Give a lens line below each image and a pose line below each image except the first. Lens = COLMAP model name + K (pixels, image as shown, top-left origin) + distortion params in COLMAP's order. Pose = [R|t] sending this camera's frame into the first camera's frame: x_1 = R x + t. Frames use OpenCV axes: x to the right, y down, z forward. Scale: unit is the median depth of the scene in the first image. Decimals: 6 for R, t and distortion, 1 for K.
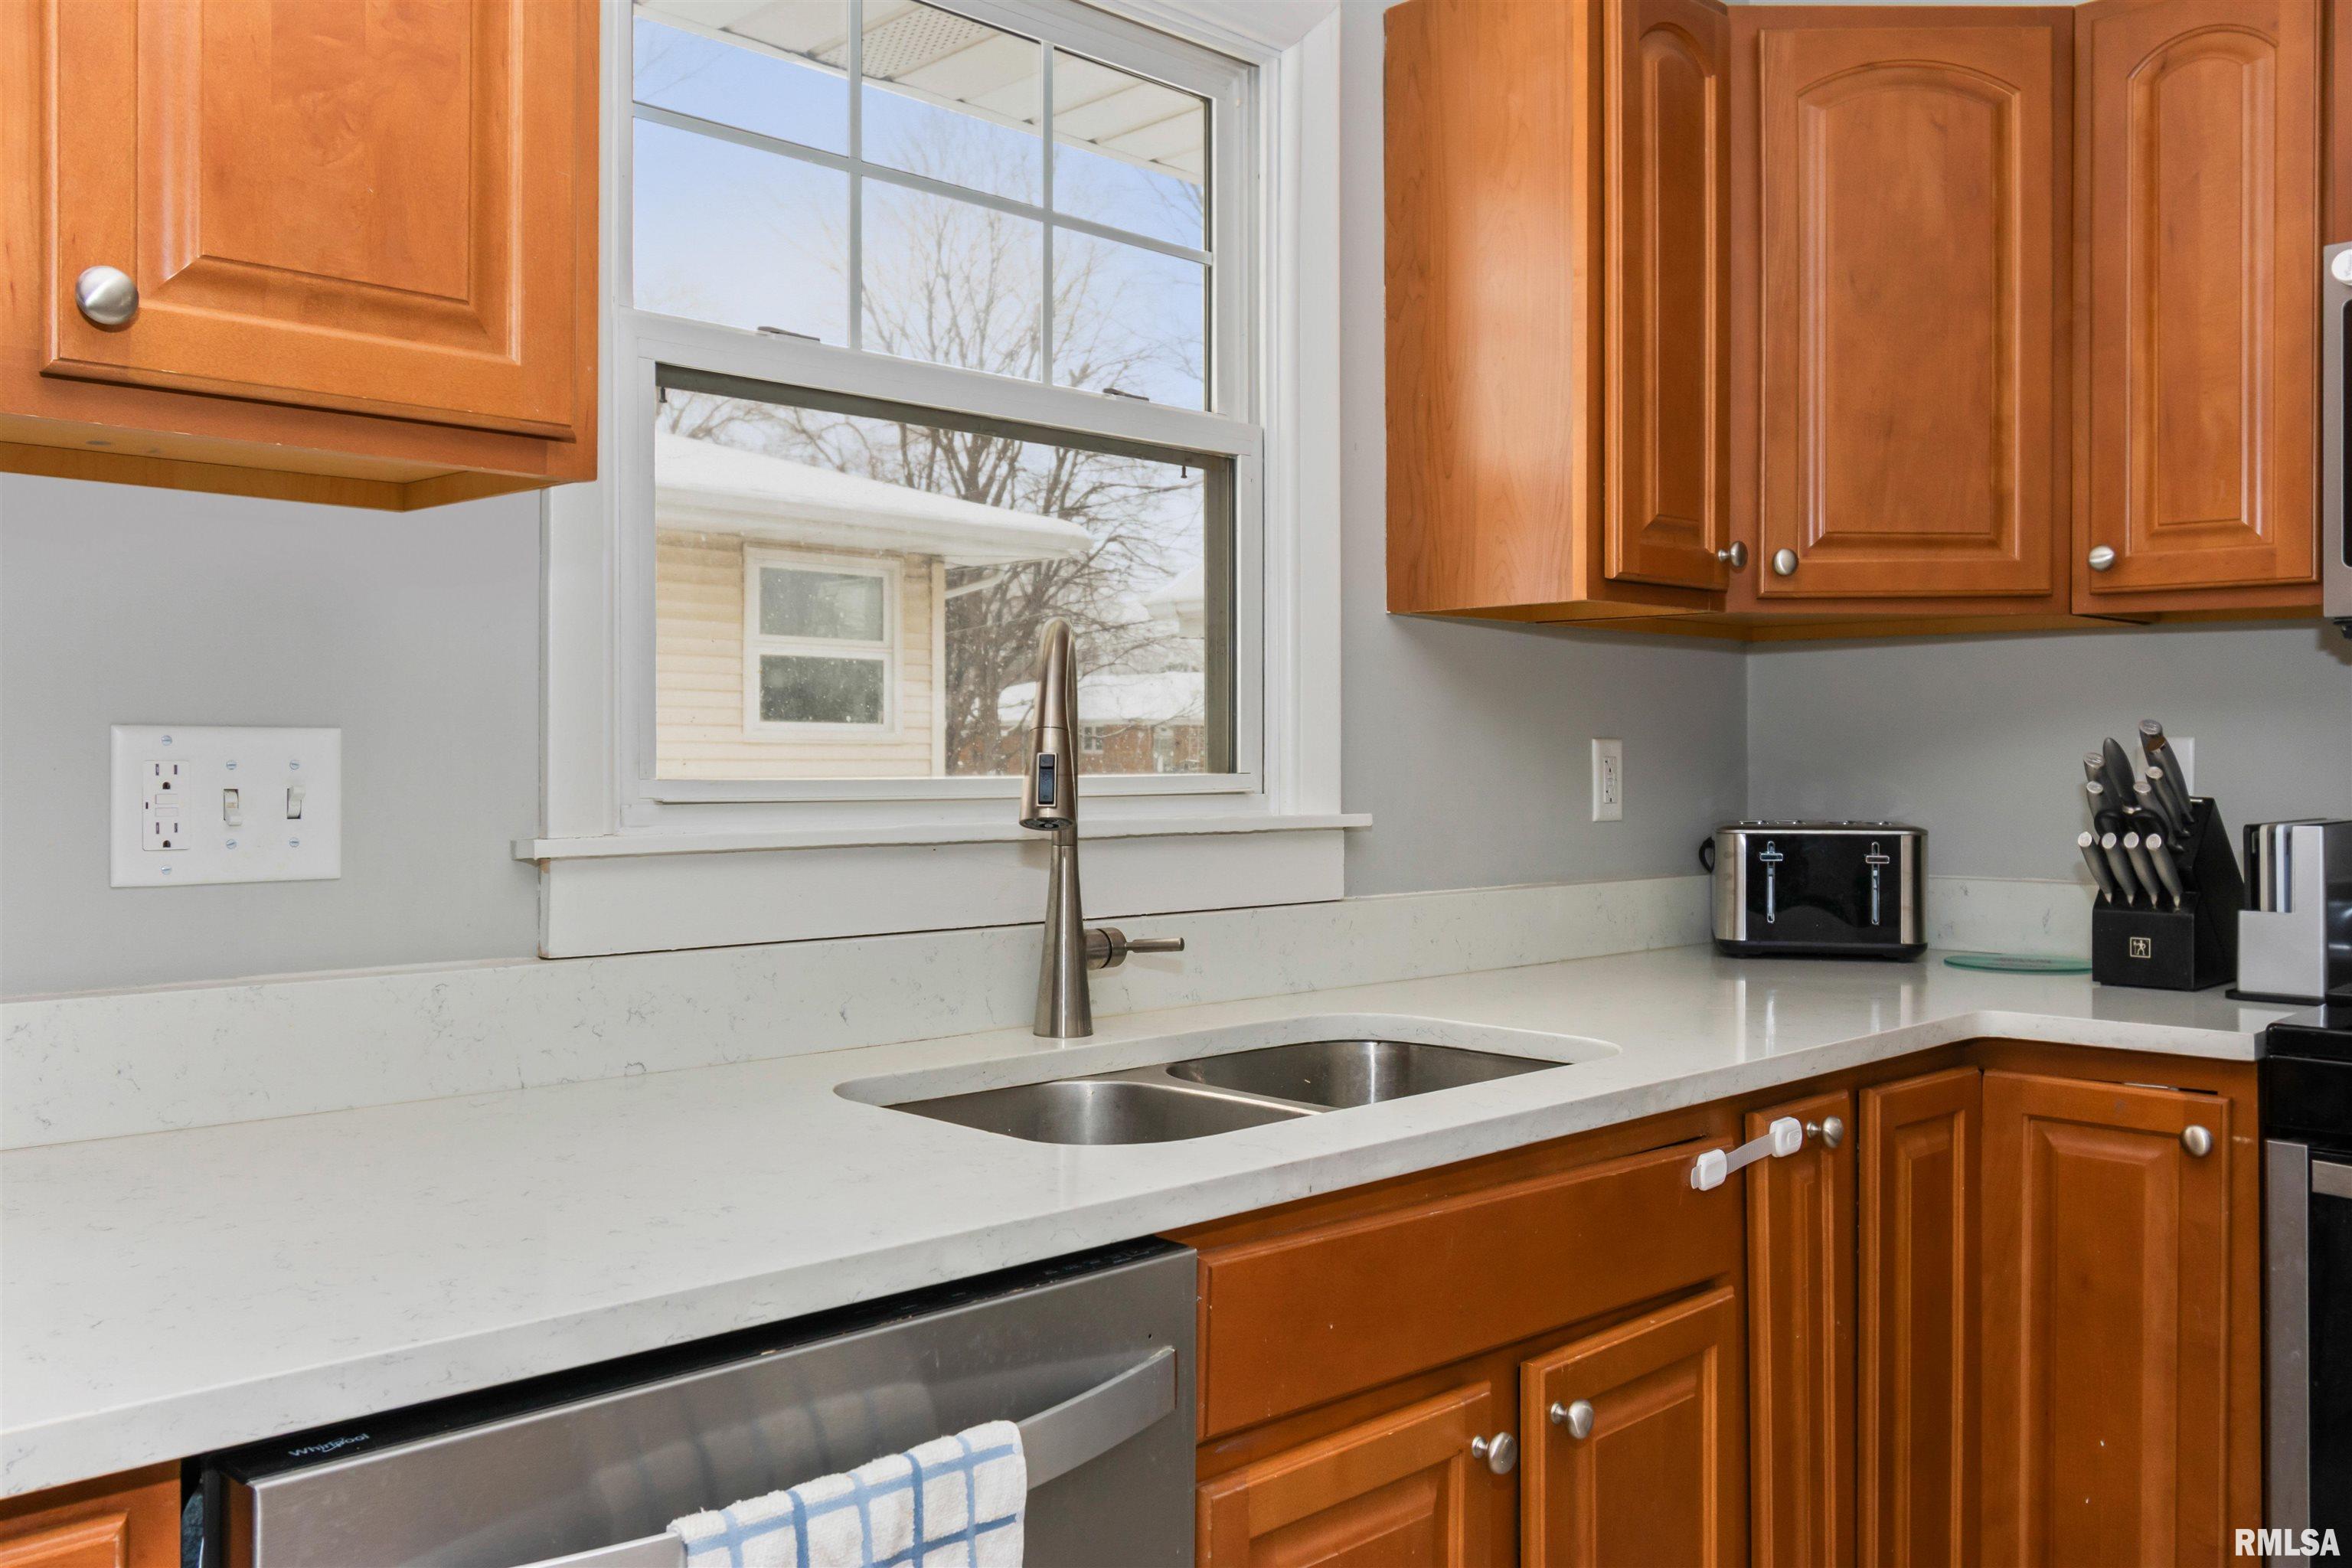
lens RADIAL K [[1959.5, 0, 1185.3], [0, 1959.5, 763.9], [0, 0, 1]] dist [0.013613, 0.002299]
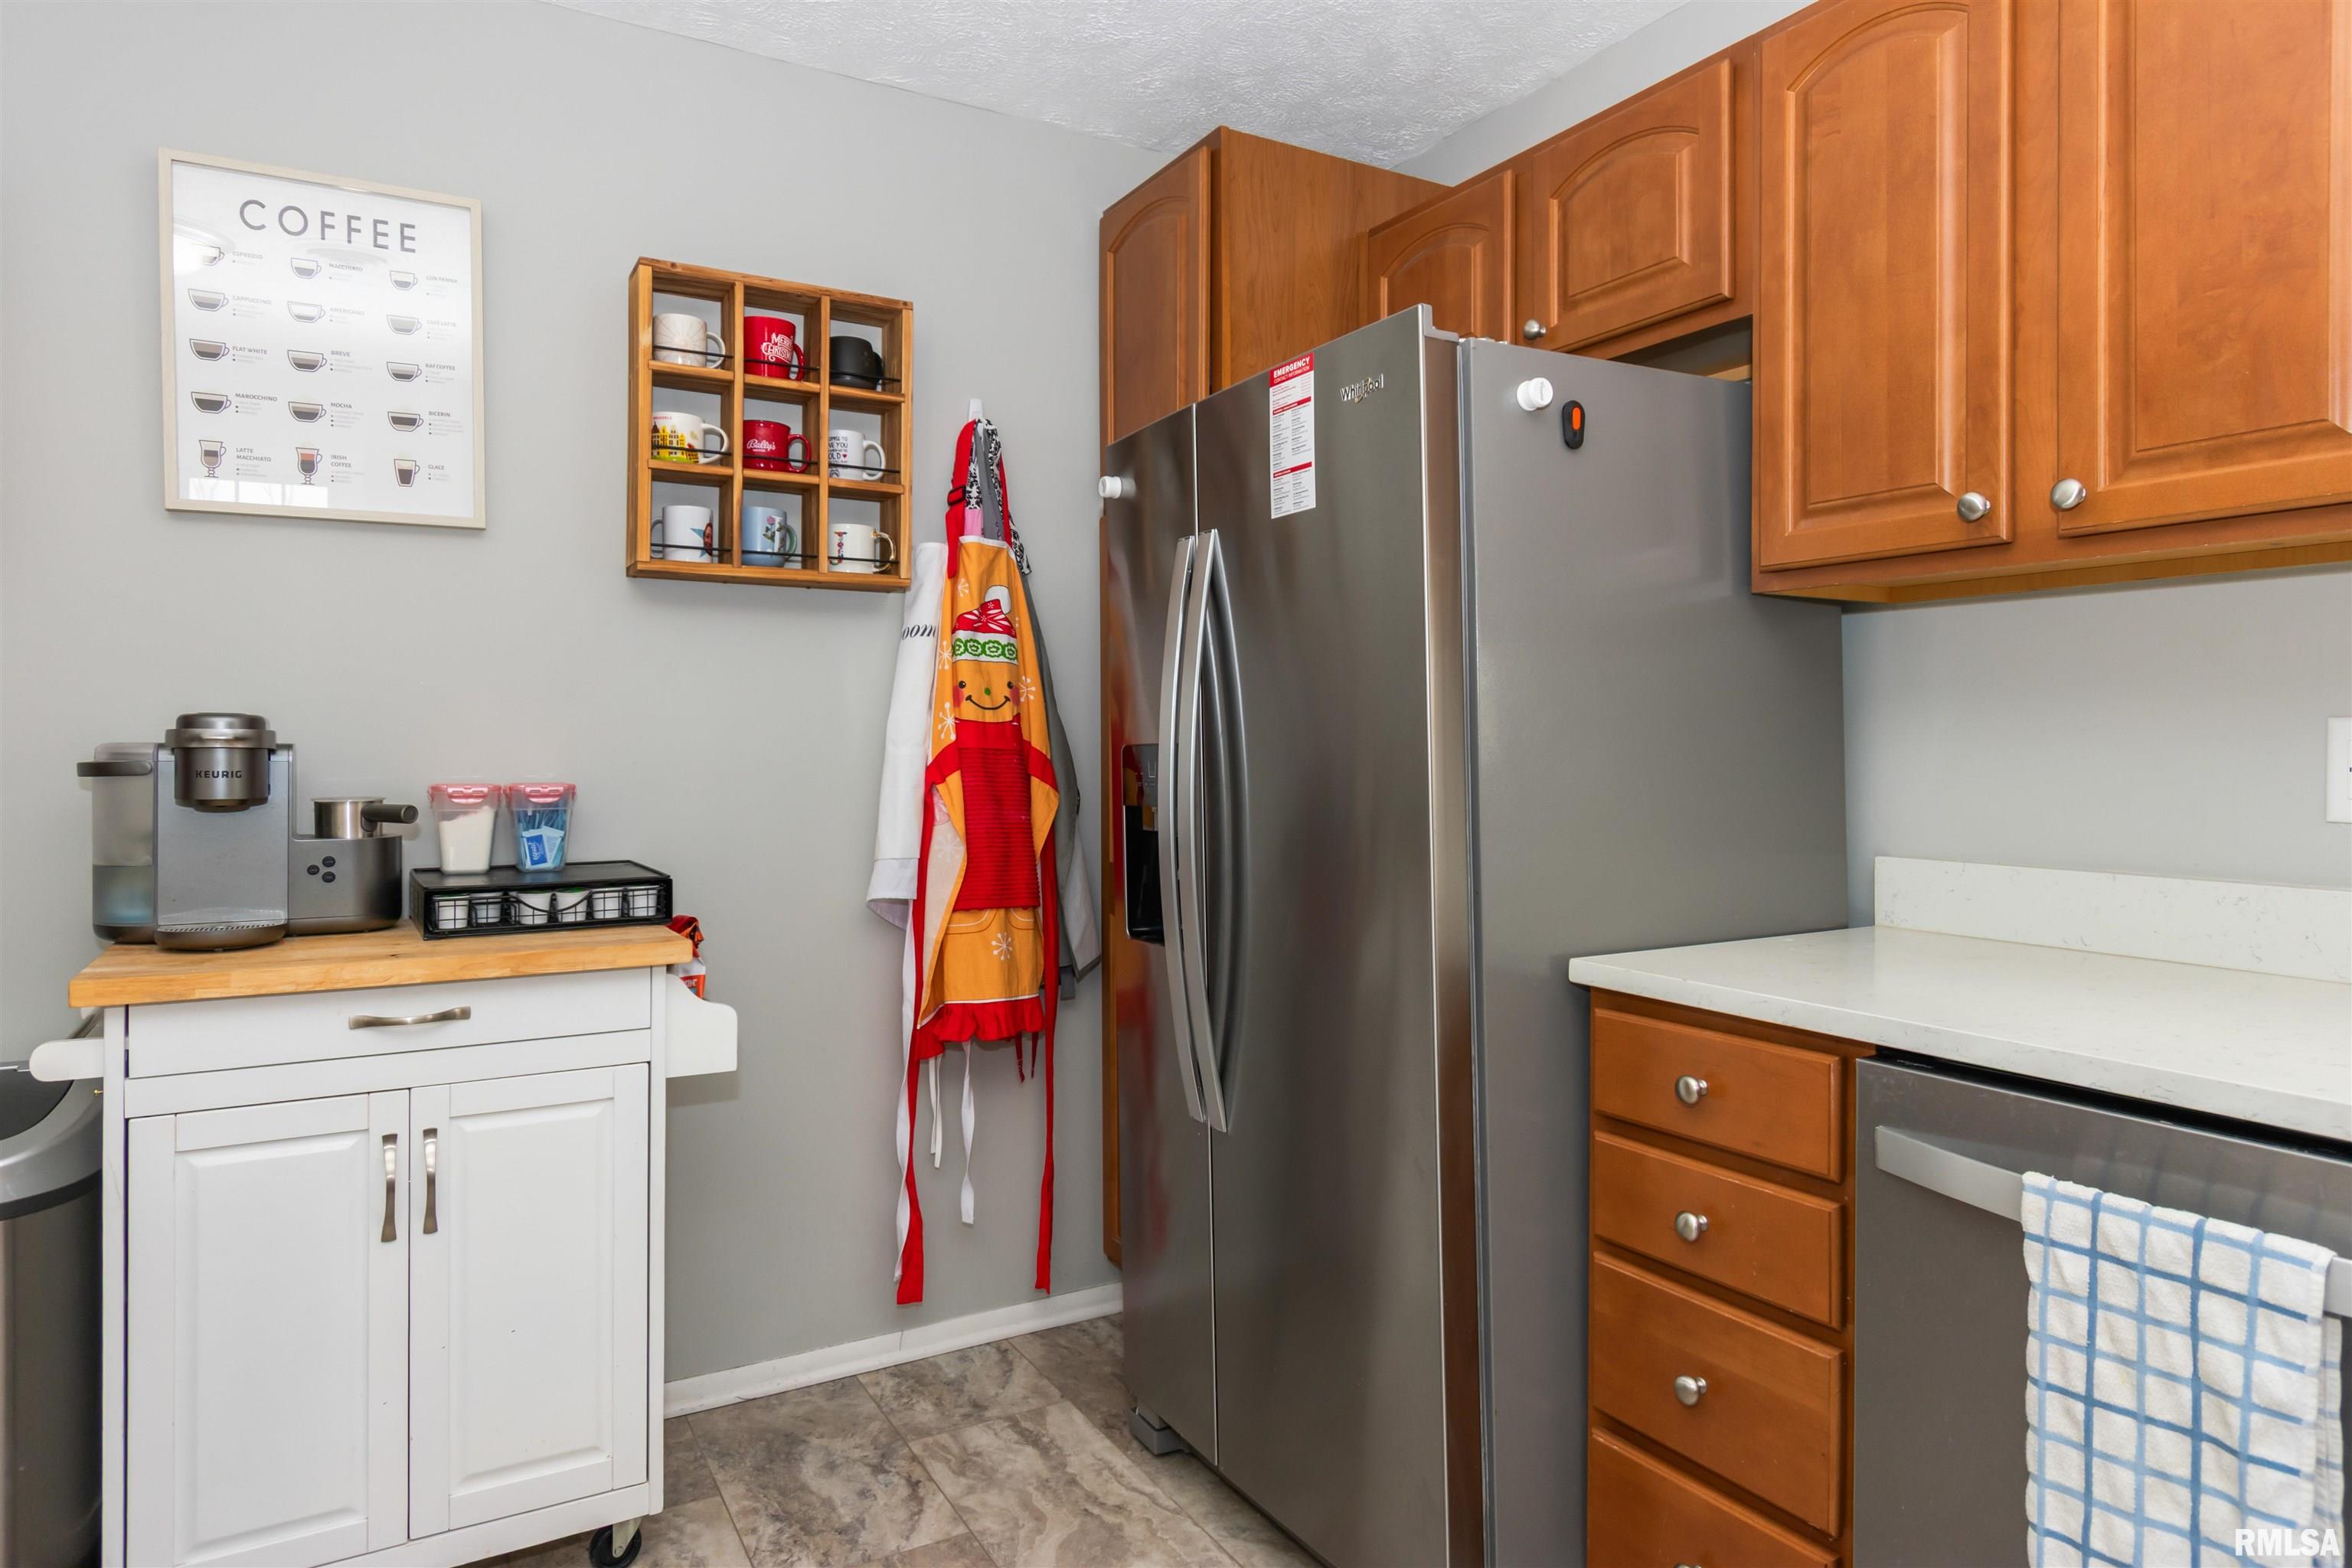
lens RADIAL K [[1370.1, 0, 1189.3], [0, 1370.1, 760.0], [0, 0, 1]] dist [0.001178, -0.004127]
pose [[-0.265263, -0.002678, -0.964172, 0.533766], [-0.012707, 0.999919, 0.000719, 0.017125], [0.964092, 0.012442, -0.265275, 0.296962]]
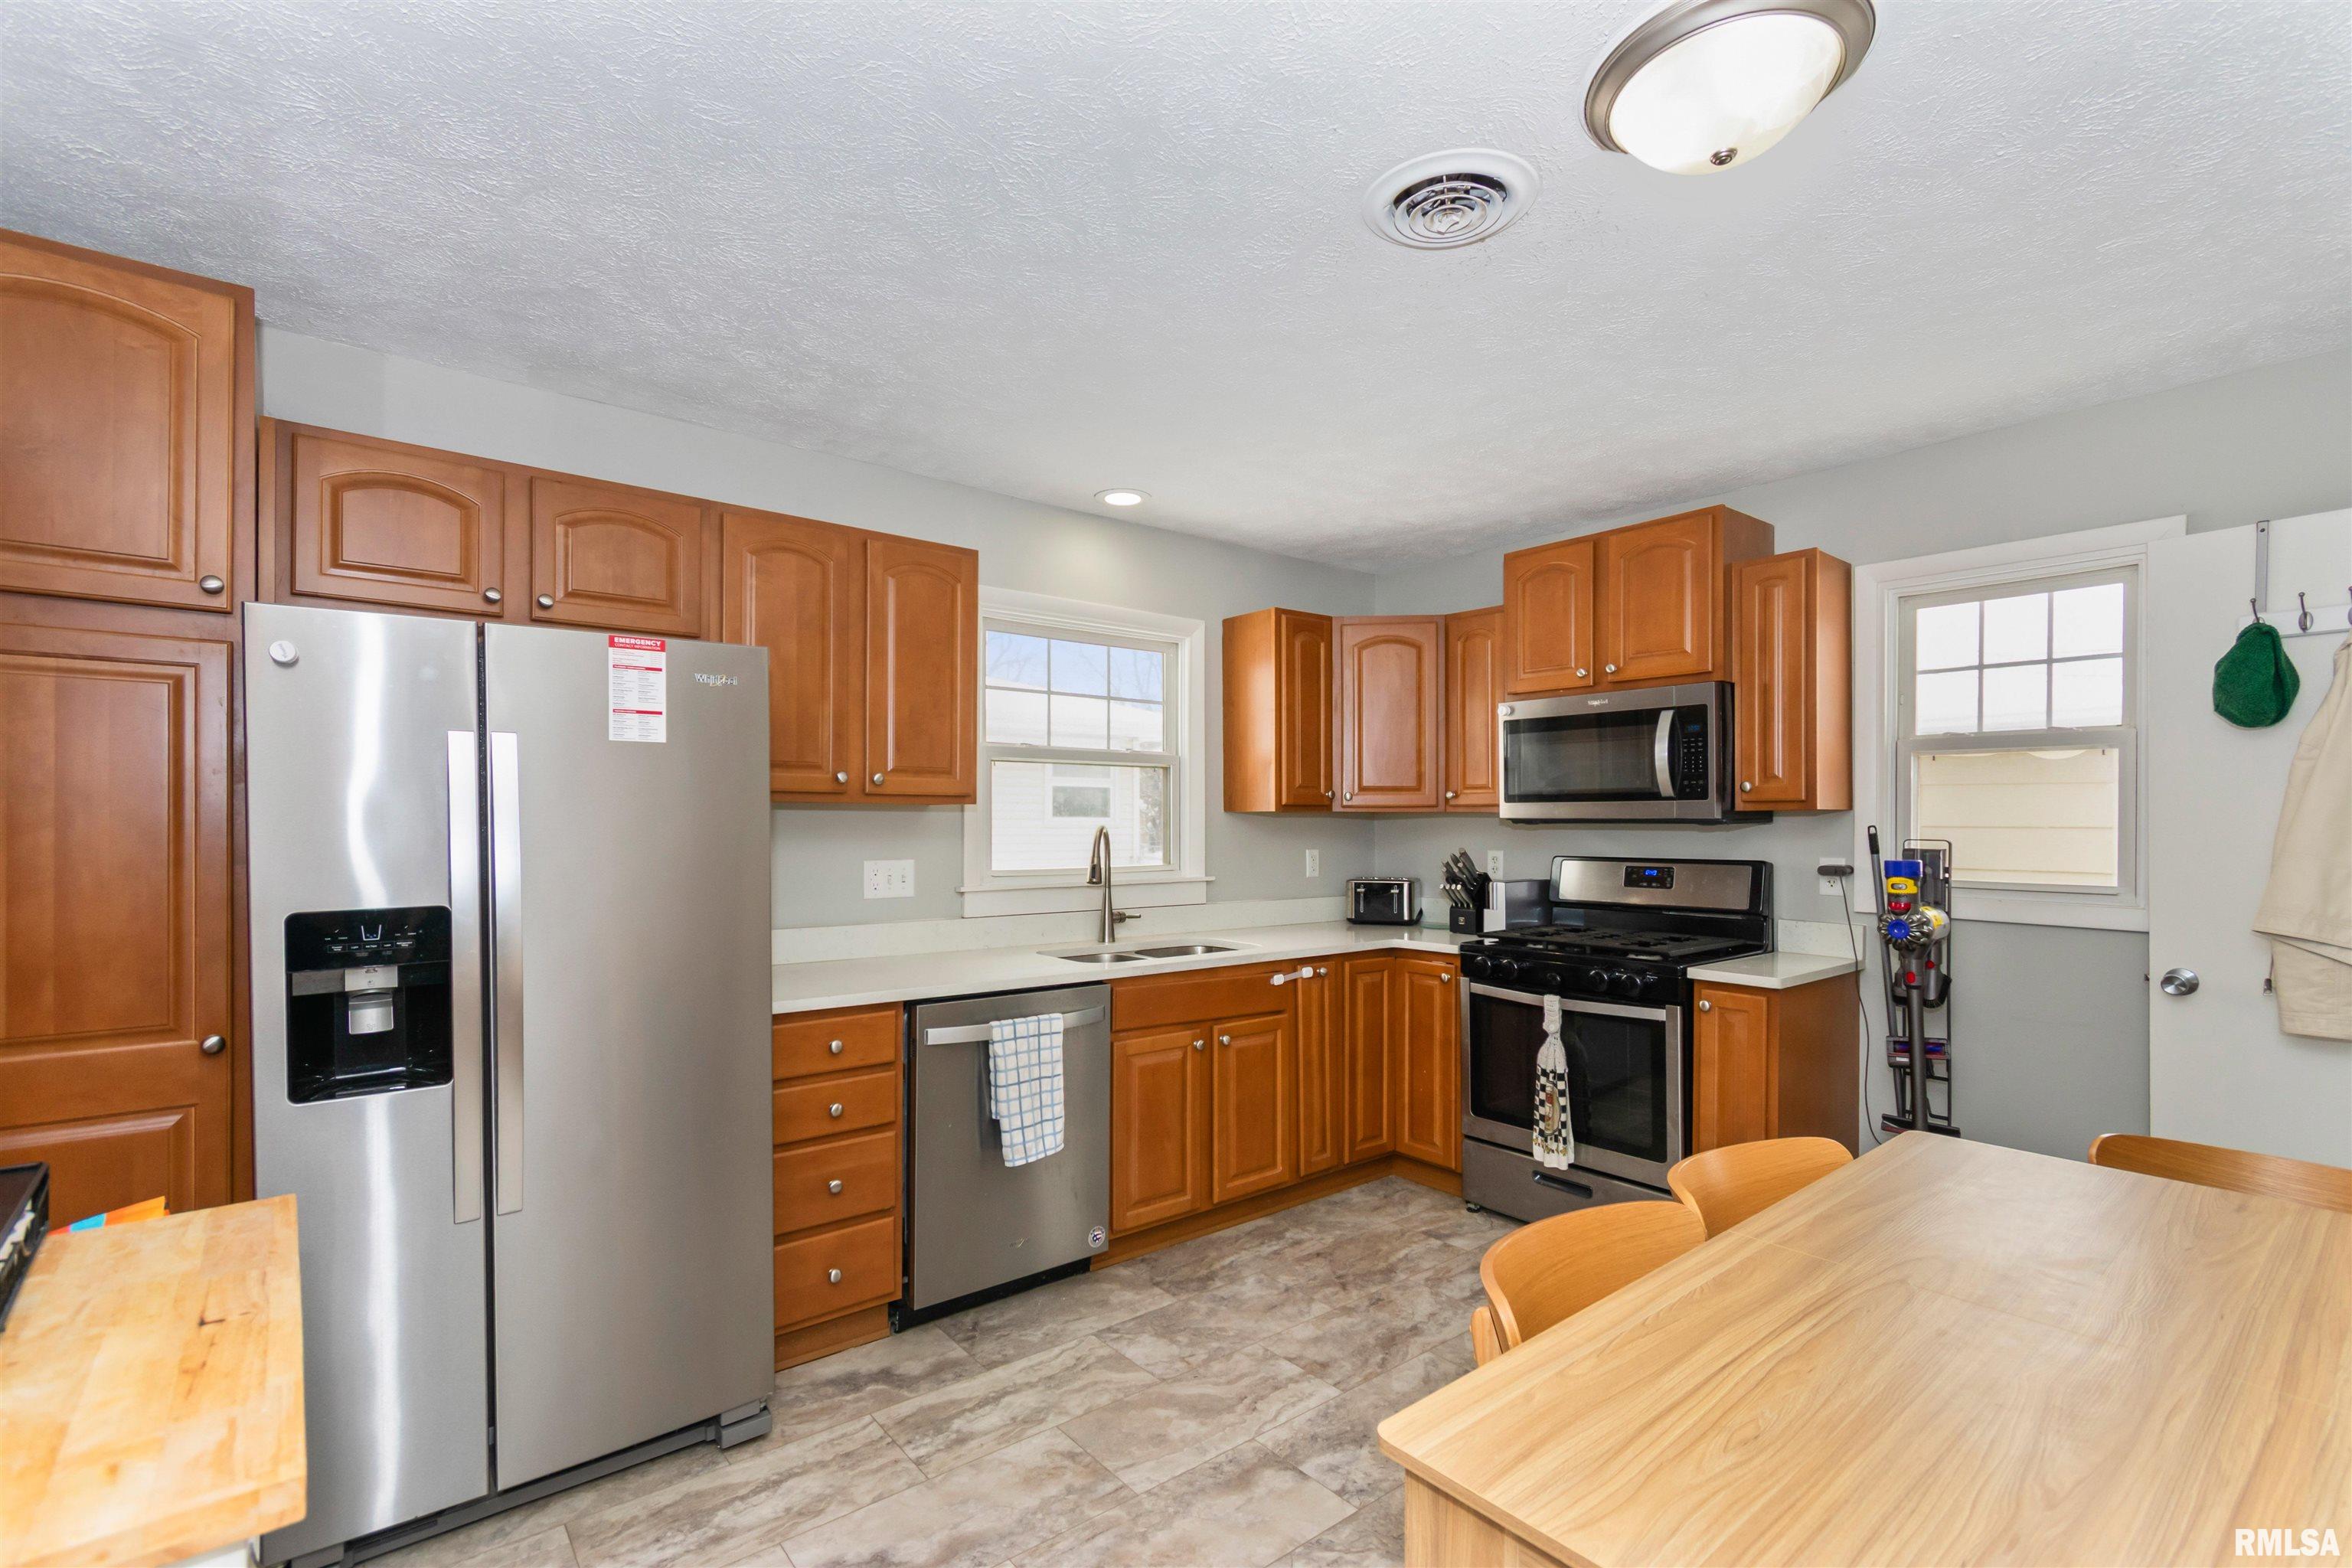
lens RADIAL K [[1076.0, 0, 1175.0], [0, 1076.0, 813.4], [0, 0, 1]] dist [0.000576, 0.000214]
pose [[0.993974, -0.003275, -0.109563, 0.265833], [0.001785, 0.999905, -0.013699, -0.063203], [0.109597, 0.013421, 0.993885, -0.879624]]
